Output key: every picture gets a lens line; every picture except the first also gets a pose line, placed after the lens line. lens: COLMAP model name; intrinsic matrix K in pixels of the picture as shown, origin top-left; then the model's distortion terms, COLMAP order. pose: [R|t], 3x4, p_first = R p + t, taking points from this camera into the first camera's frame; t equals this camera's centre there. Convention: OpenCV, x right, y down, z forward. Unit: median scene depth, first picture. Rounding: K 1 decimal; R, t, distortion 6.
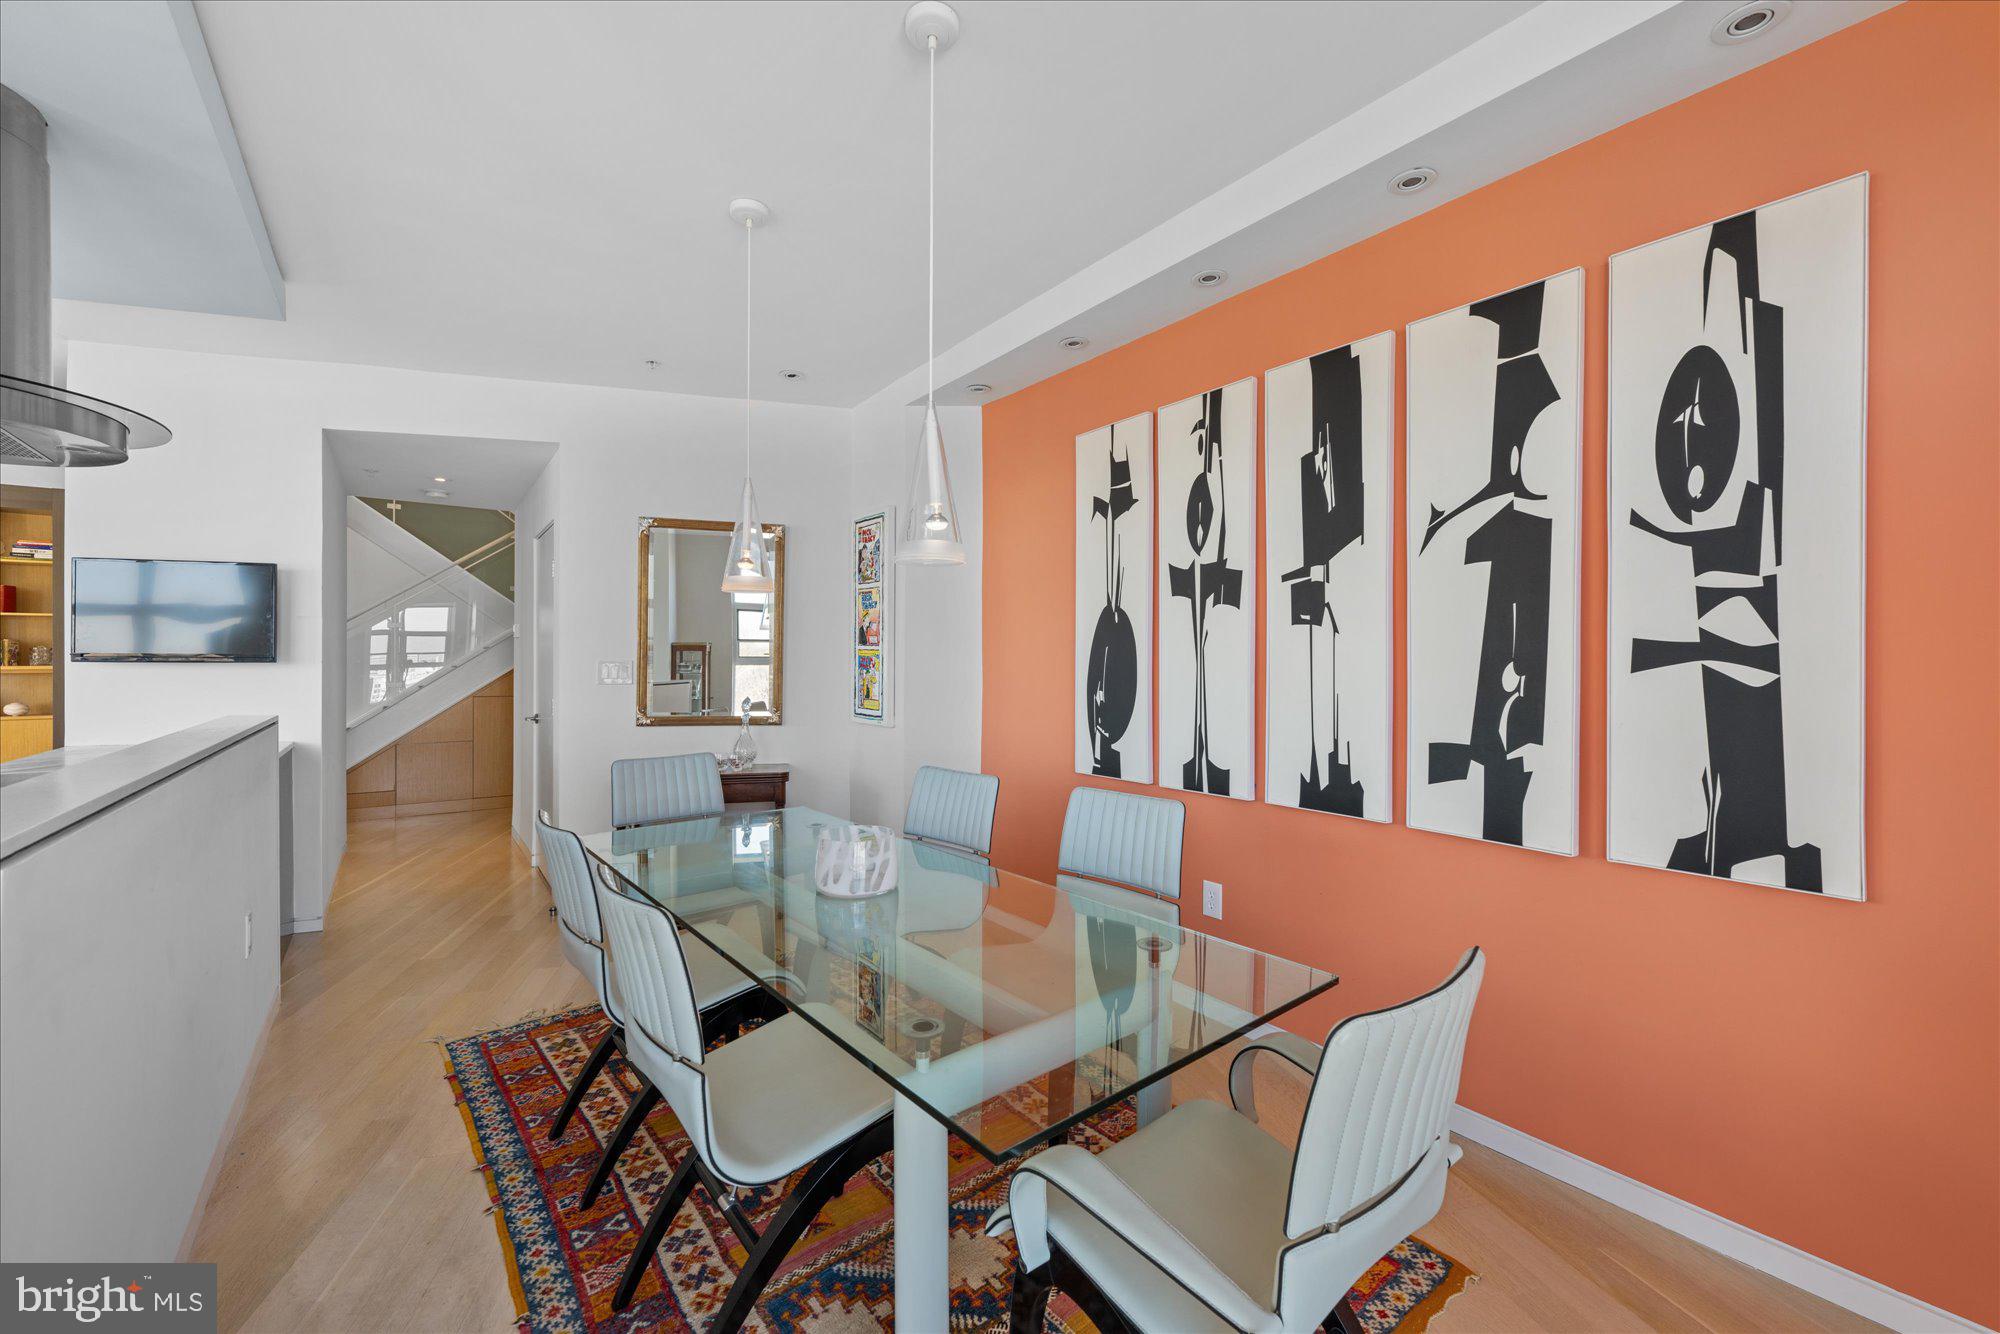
lens RADIAL K [[796.9, 0, 1002.8], [0, 796.9, 655.7], [0, 0, 1]] dist [-0.004394, -0.000385]
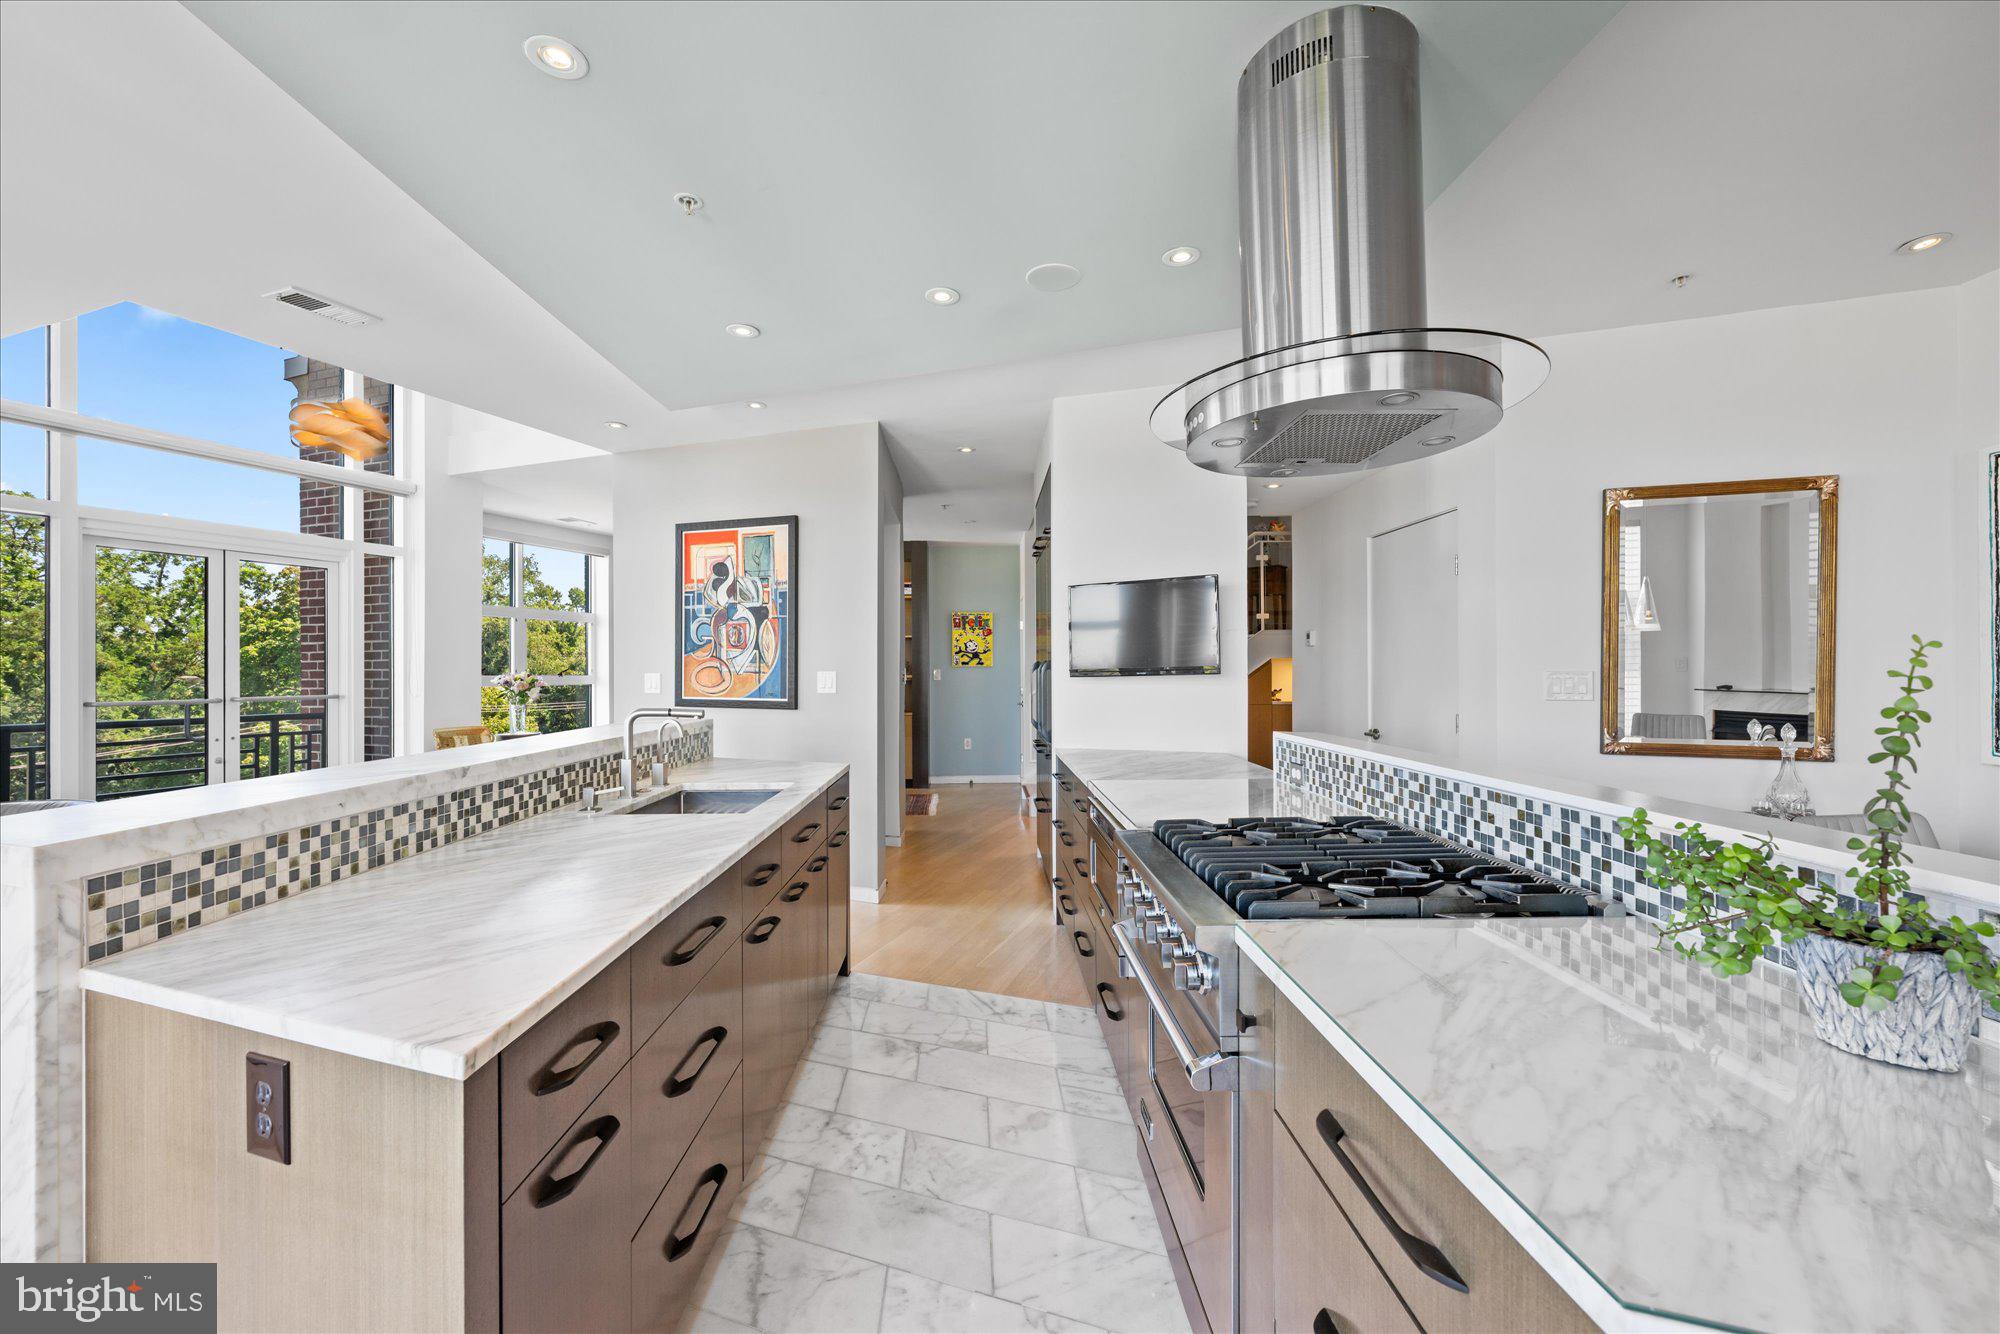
lens RADIAL K [[796.9, 0, 1003.3], [0, 796.9, 679.3], [0, 0, 1]] dist [-0.004394, -0.000385]
pose [[0.807006, -0.000178, -0.590543, -0.919300], [0.013730, 0.999735, 0.018461, -0.017560], [0.590384, -0.023006, 0.806795, 0.026071]]
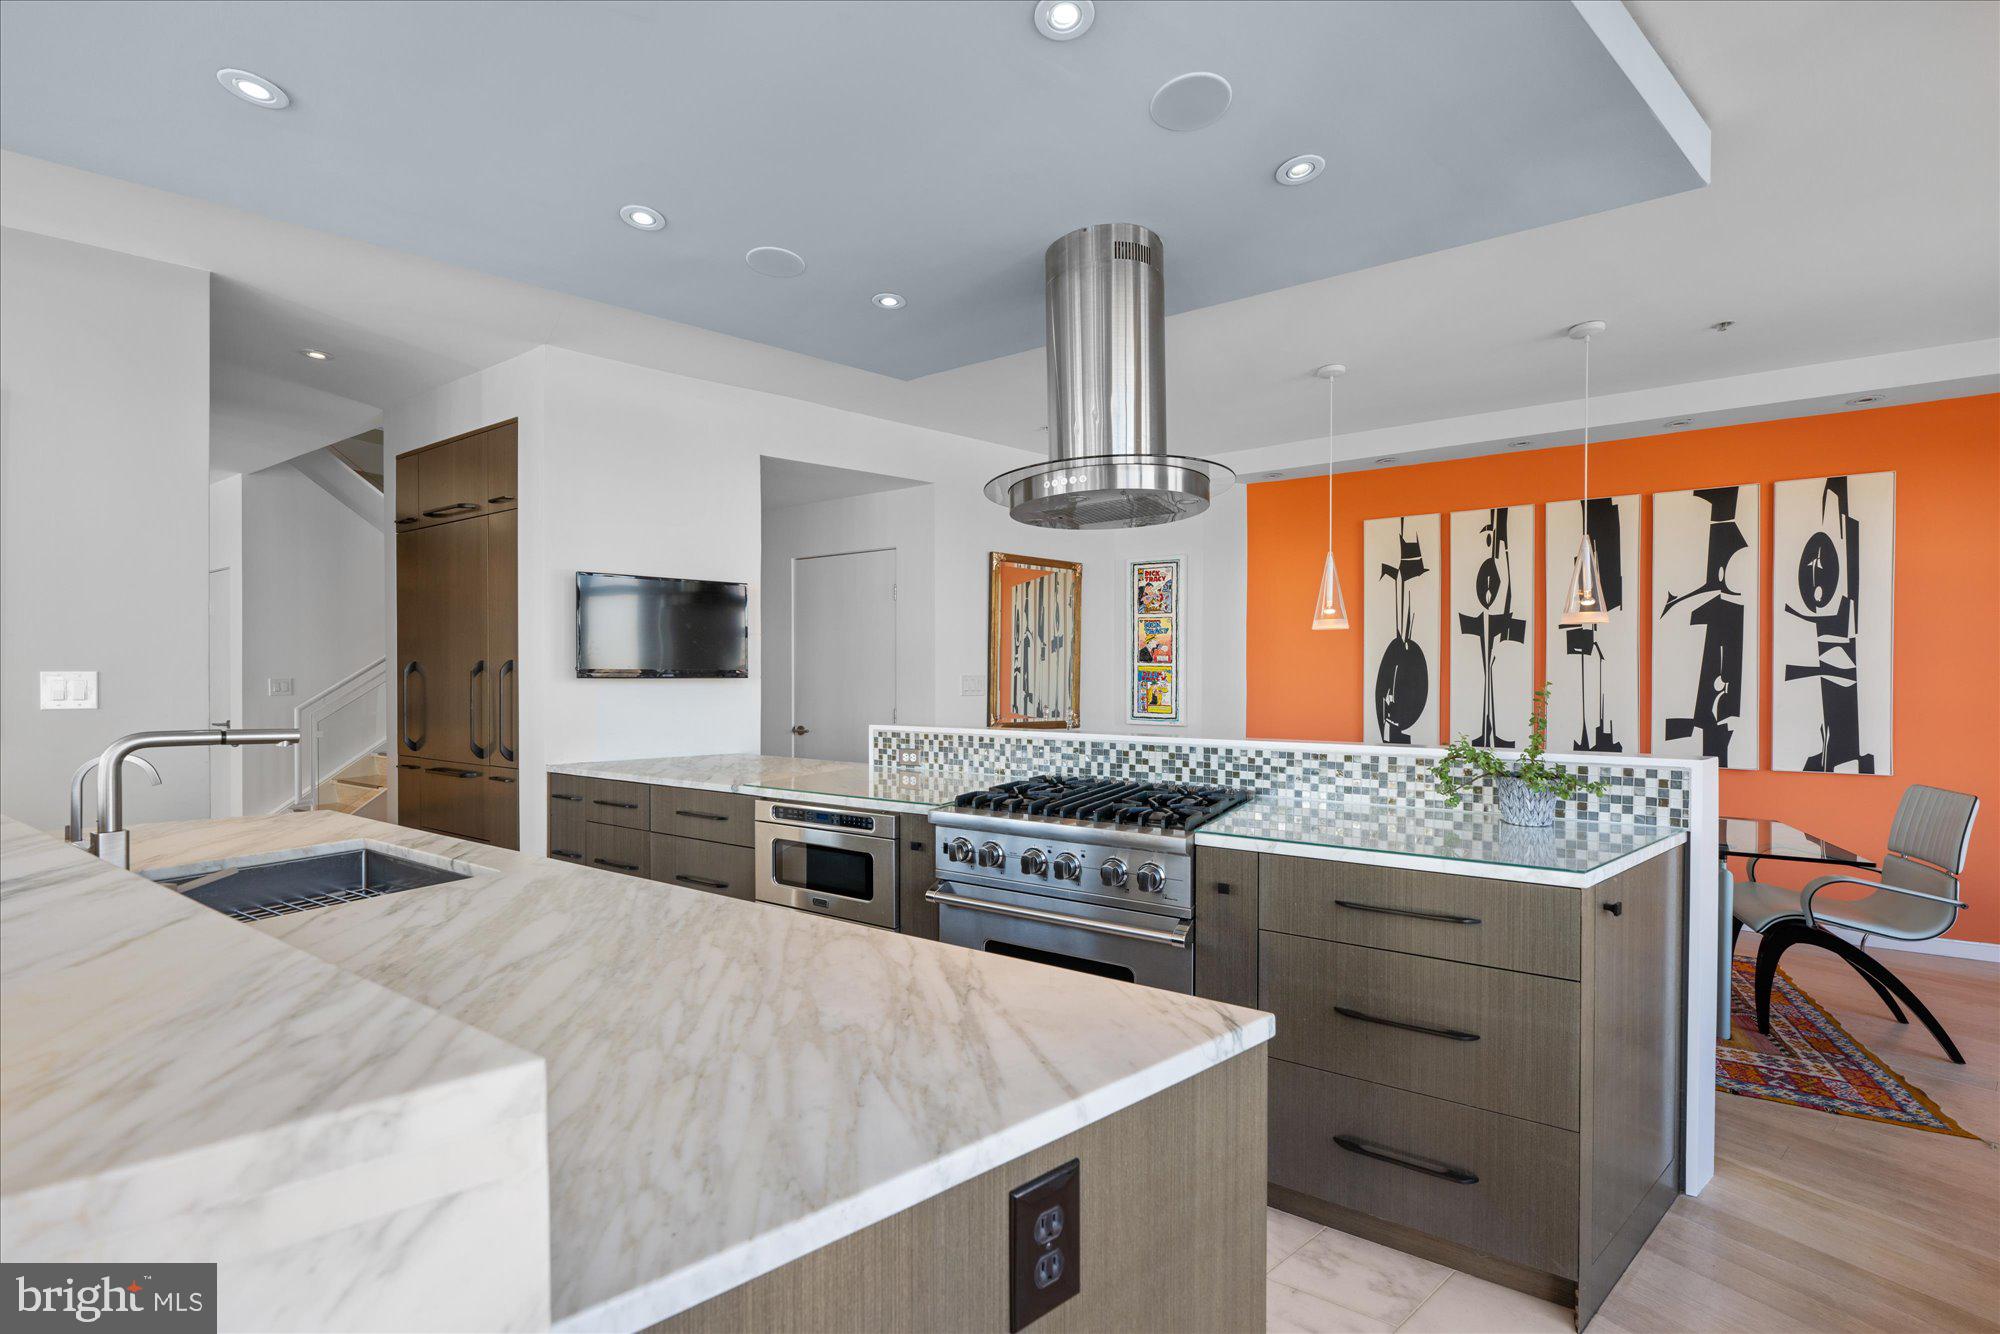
lens RADIAL K [[796.9, 0, 999.0], [0, 796.9, 671.7], [0, 0, 1]] dist [-0.004394, -0.000385]
pose [[0.930053, -0.001084, 0.367423, -1.710148], [-0.001129, 0.999982, 0.005808, -0.011566], [-0.367422, -0.005817, 0.930036, -0.174736]]
